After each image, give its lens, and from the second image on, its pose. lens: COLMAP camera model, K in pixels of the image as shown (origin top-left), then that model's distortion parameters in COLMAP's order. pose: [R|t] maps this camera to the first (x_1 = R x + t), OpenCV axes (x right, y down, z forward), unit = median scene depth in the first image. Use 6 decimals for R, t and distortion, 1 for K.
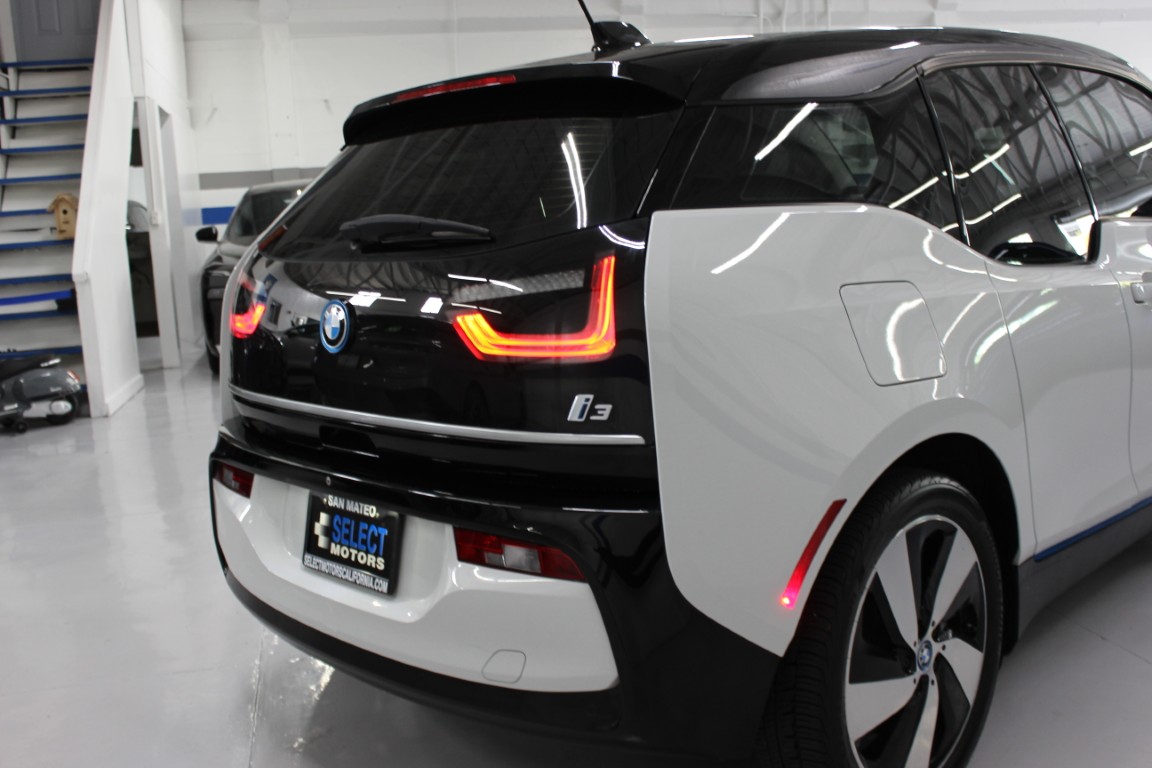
lens RADIAL K [[1173.6, 0, 576.0], [0, 1173.6, 384.0], [0, 0, 1]] dist [-0.141022, 0.177379]
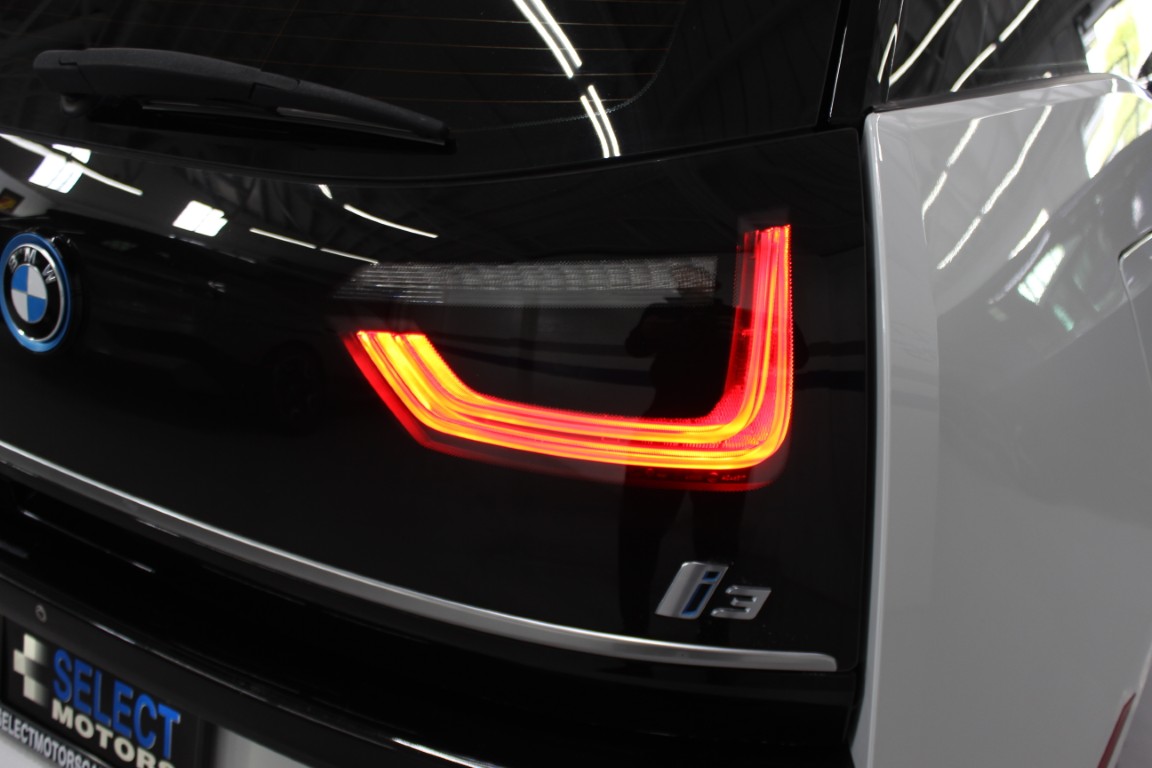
lens RADIAL K [[1192.0, 0, 576.0], [0, 1192.0, 384.0], [0, 0, 1]] dist [-0.141971, 0.171185]
pose [[0.967775, -0.019158, 0.251088, -0.119192], [-0.039906, 0.972834, 0.228037, -0.123849], [-0.248635, -0.230709, 0.940720, 0.523585]]
